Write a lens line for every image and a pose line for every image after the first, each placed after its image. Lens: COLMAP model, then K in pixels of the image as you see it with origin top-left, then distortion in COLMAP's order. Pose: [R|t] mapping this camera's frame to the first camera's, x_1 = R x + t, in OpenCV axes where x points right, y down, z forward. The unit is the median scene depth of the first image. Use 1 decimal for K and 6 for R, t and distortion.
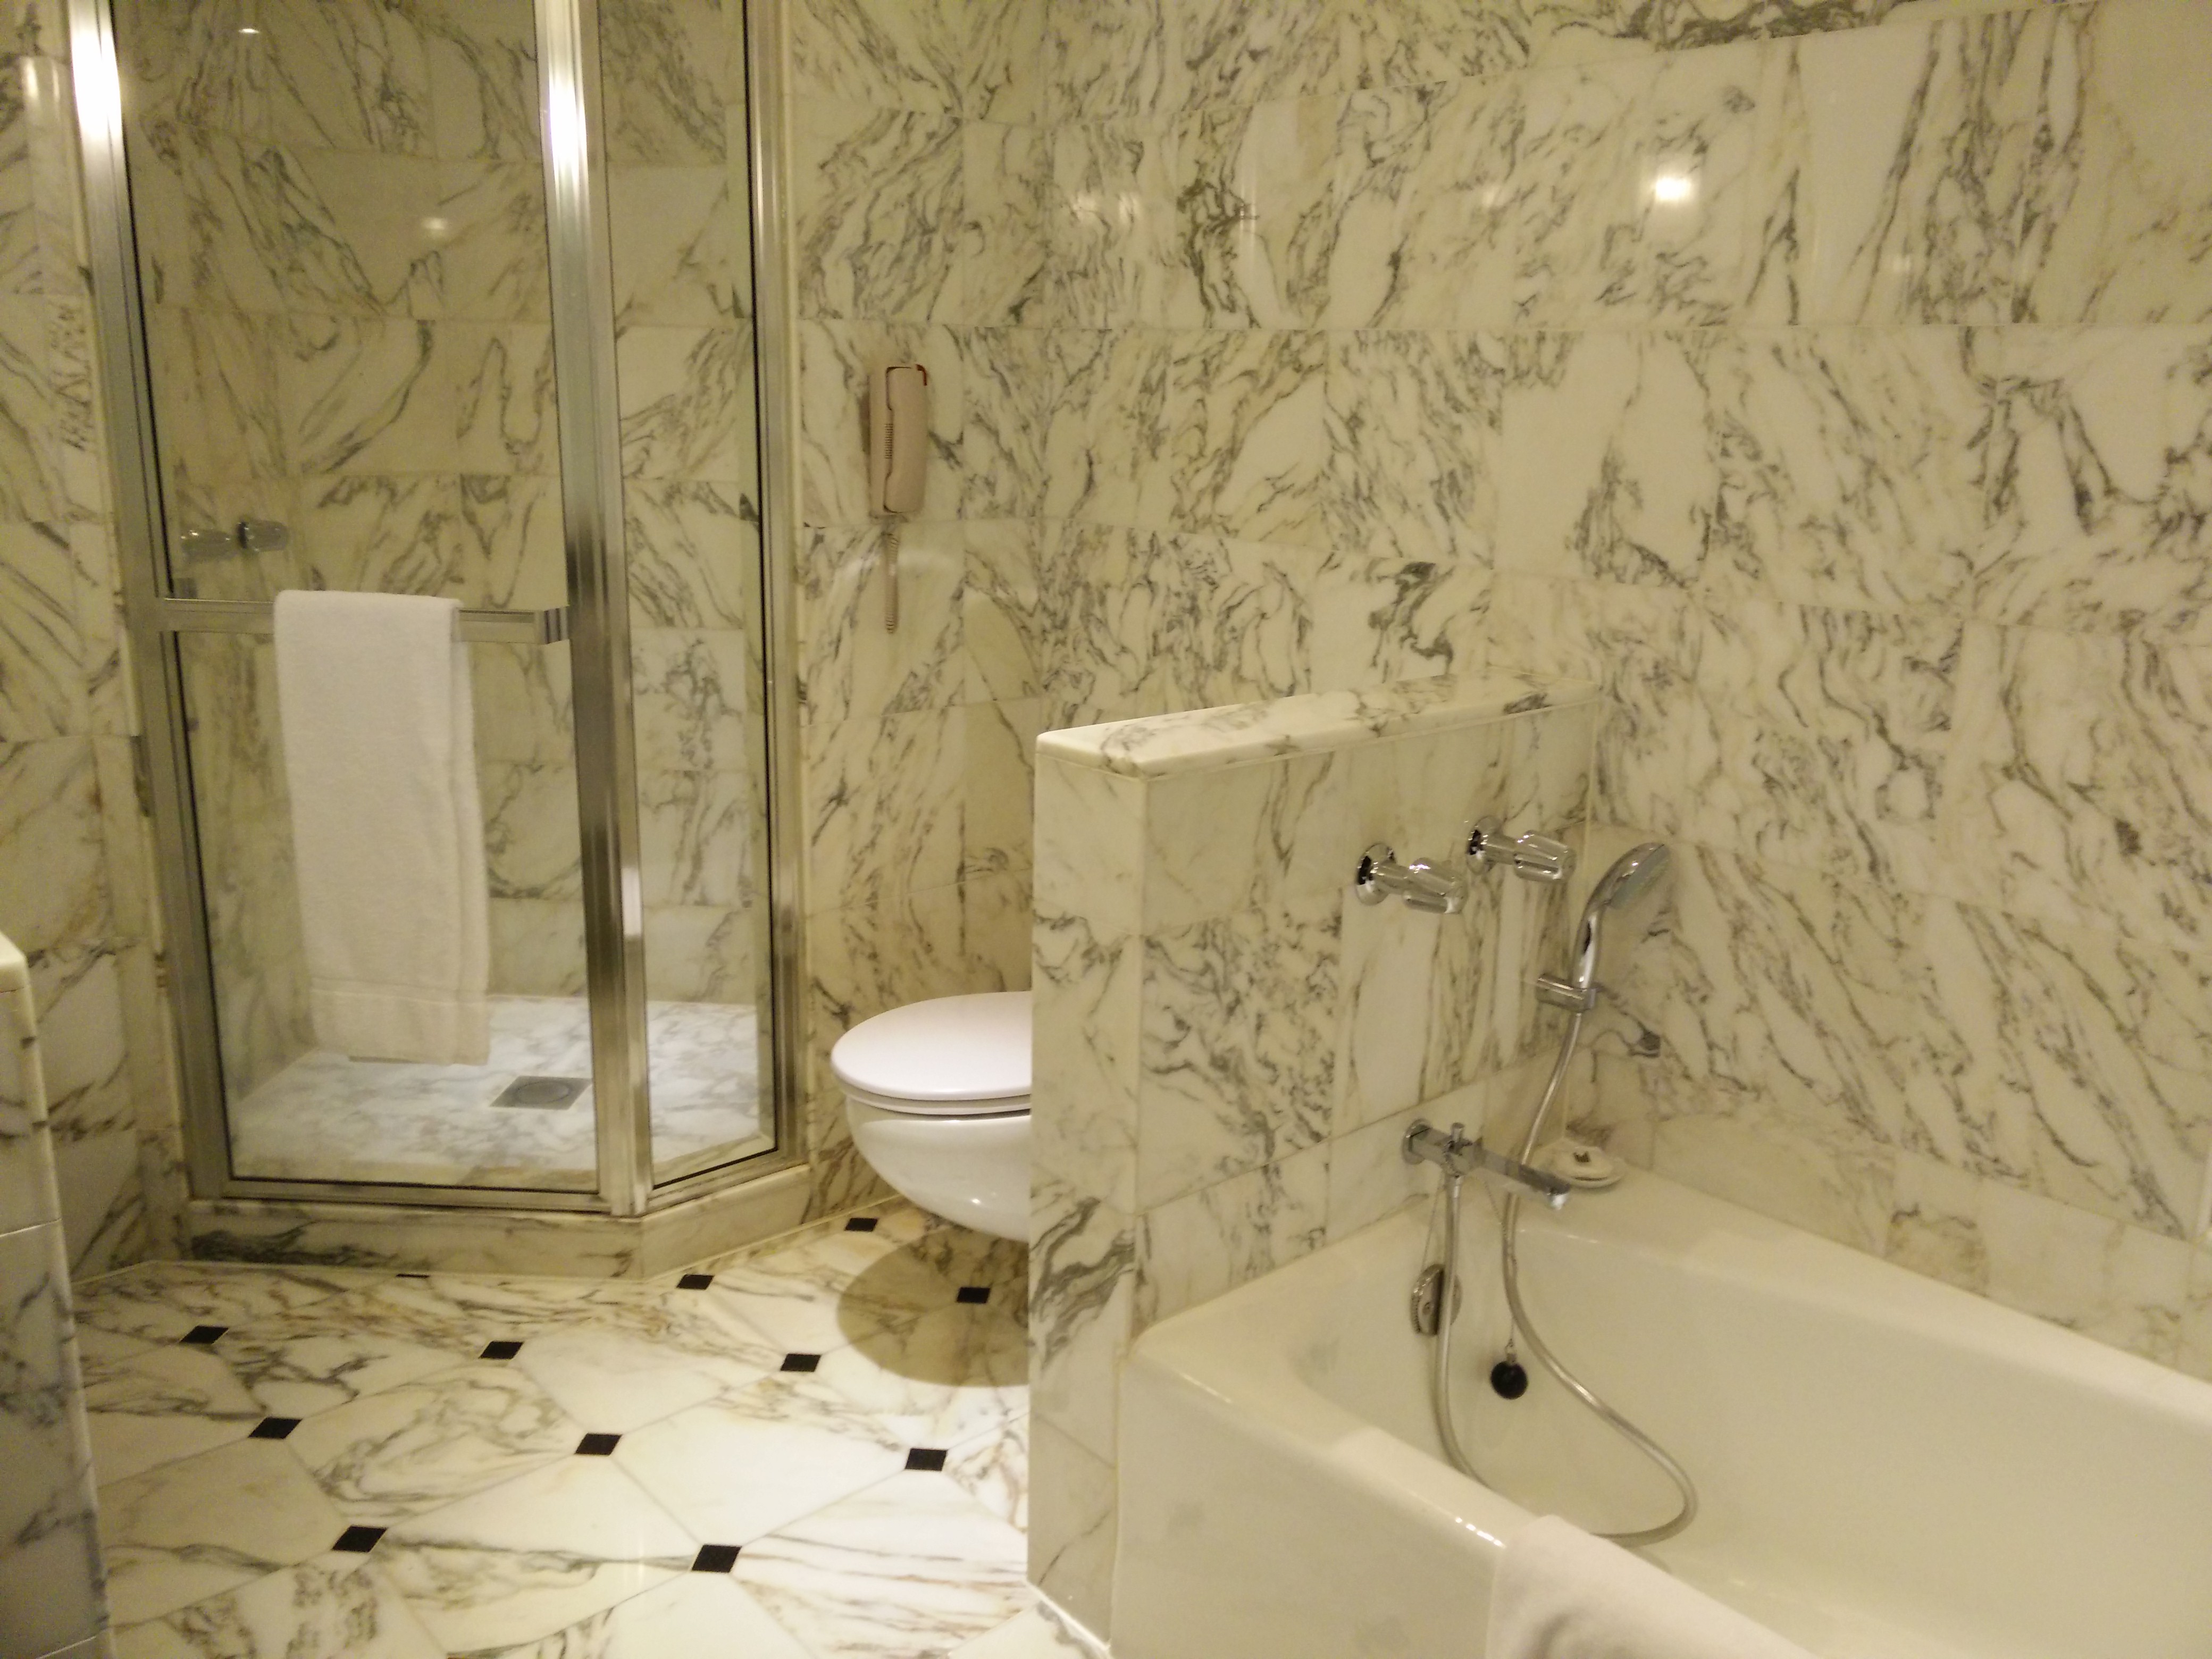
lens RADIAL K [[1797.9, 0, 1105.5], [0, 1797.9, 816.7], [0, 0, 1]] dist [0.006282, -0.019485]
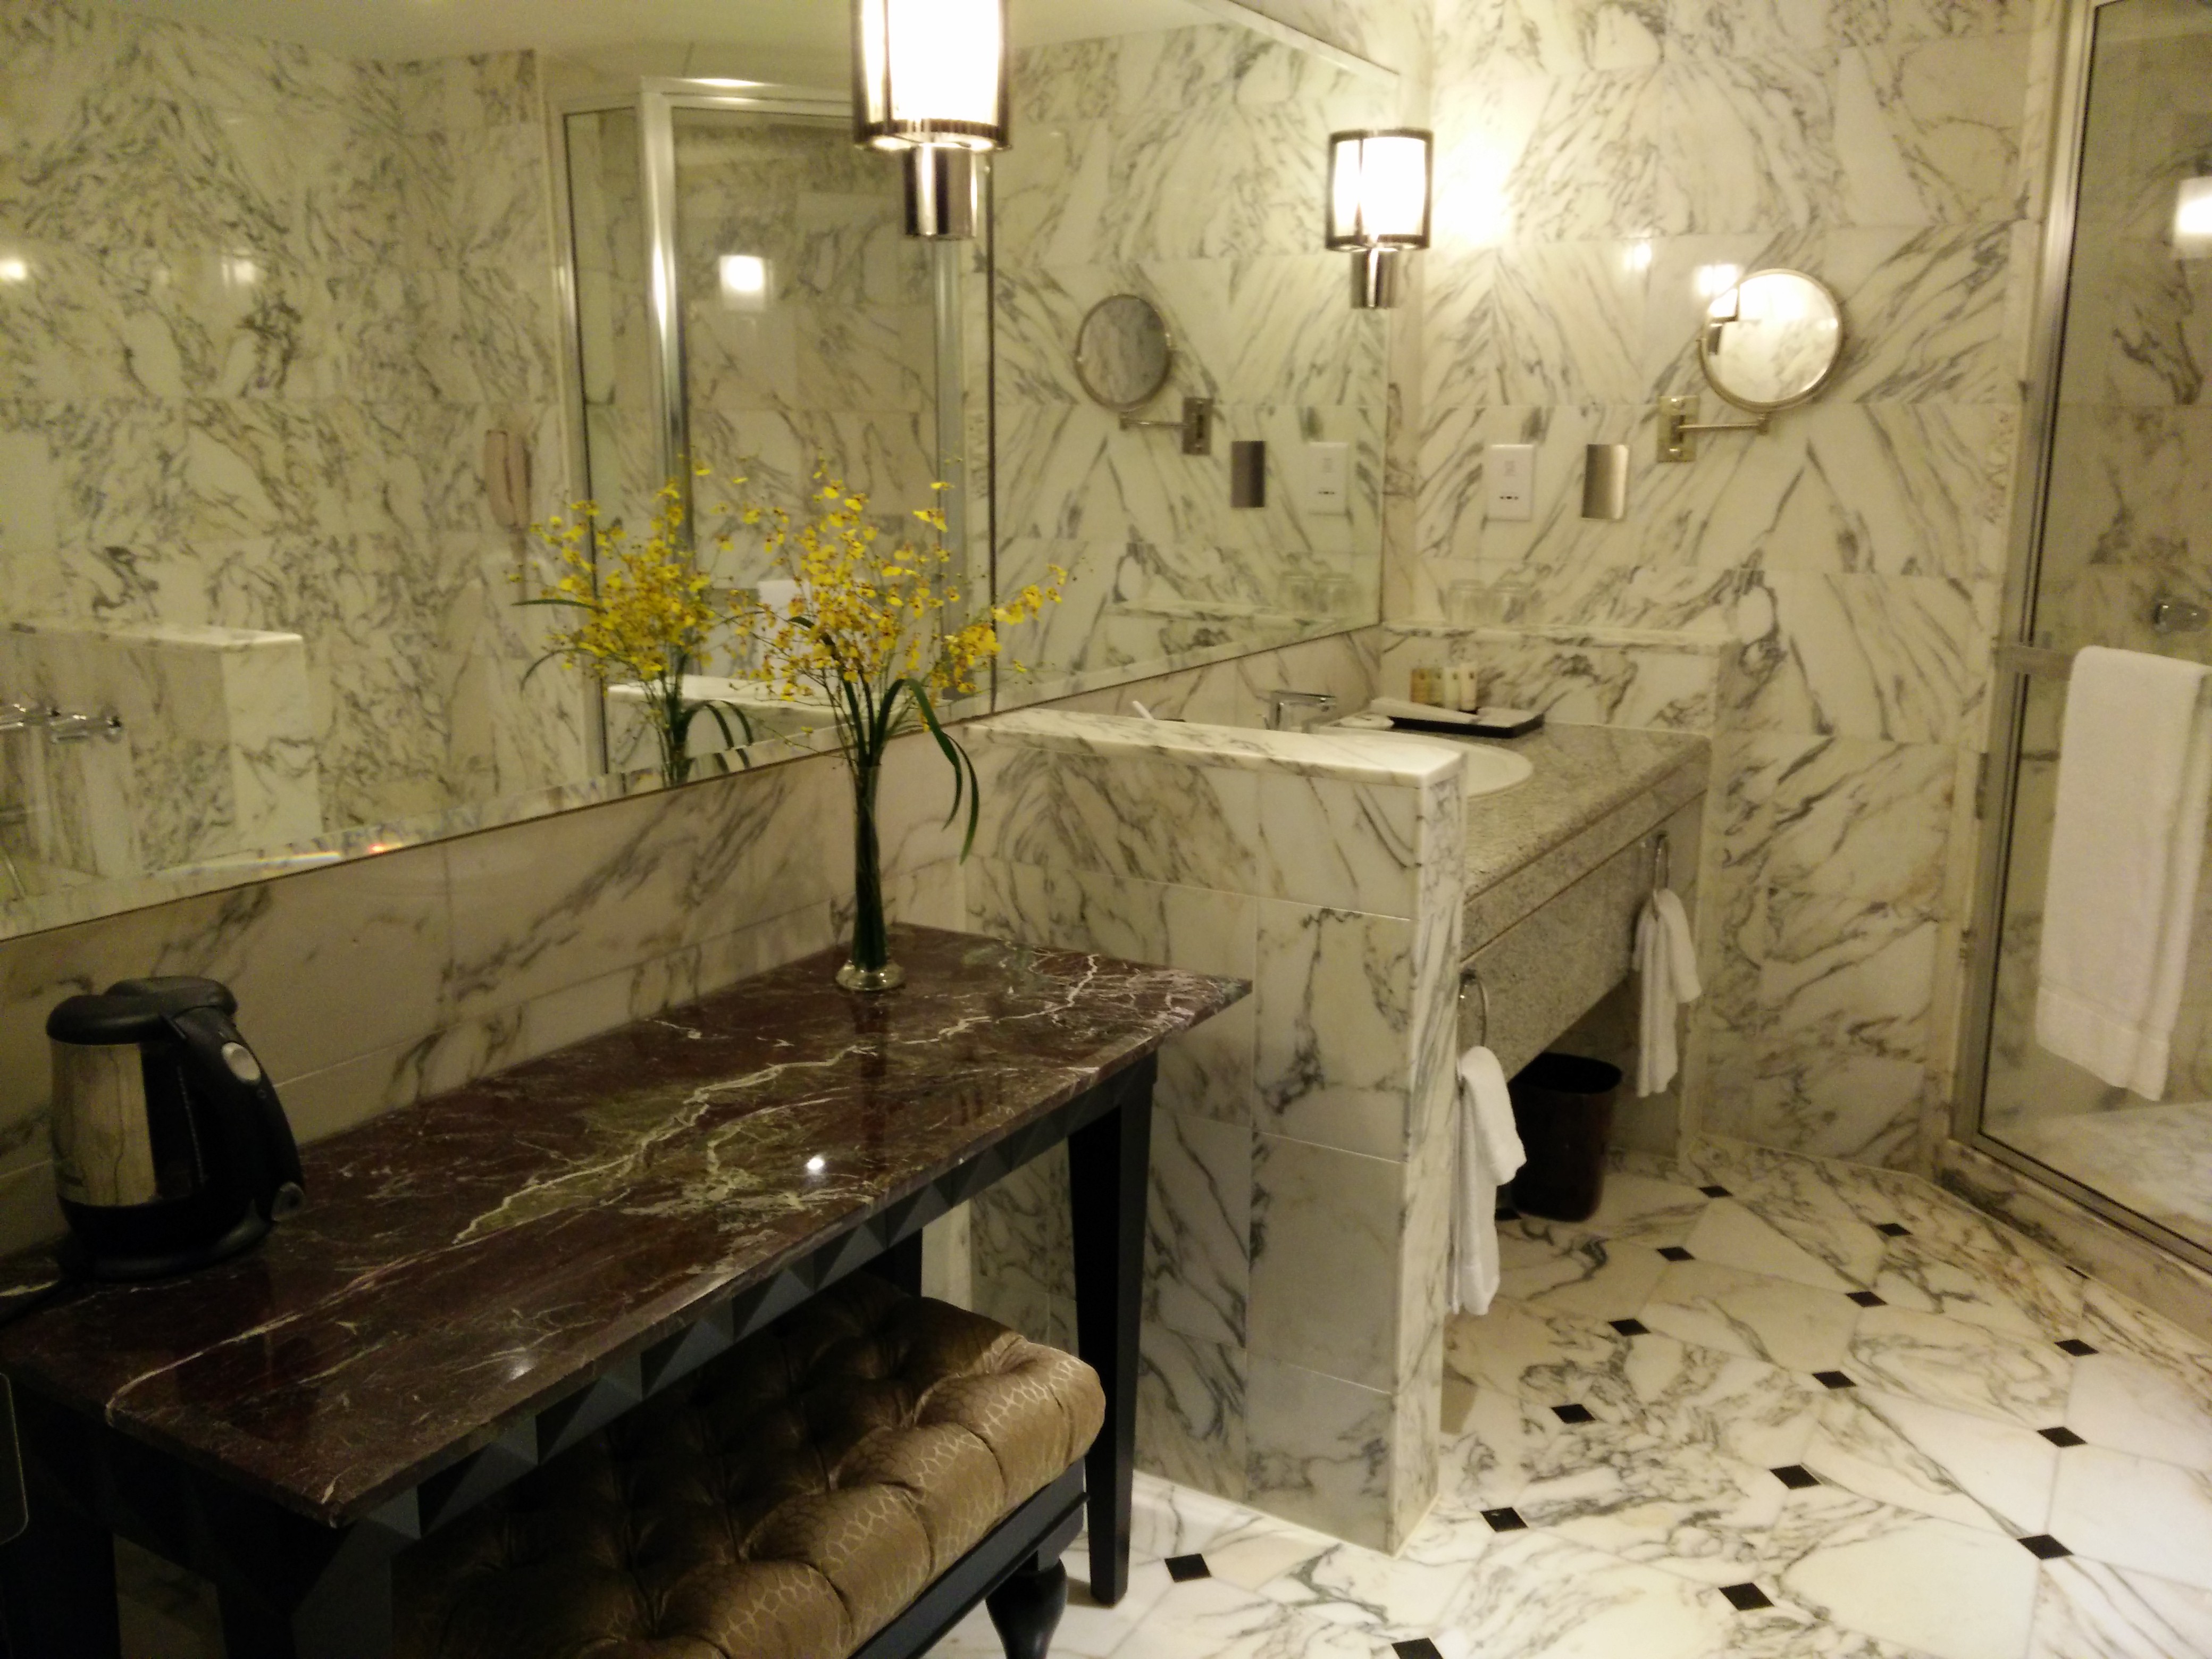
lens RADIAL K [[1797.9, 0, 1105.4], [0, 1797.9, 832.8], [0, 0, 1]] dist [0.006282, -0.019485]
pose [[0.299016, 0.188294, -0.935486, 0.459091], [-0.225570, 0.966503, 0.122436, -0.007126], [0.927204, 0.174407, 0.331473, 0.034424]]
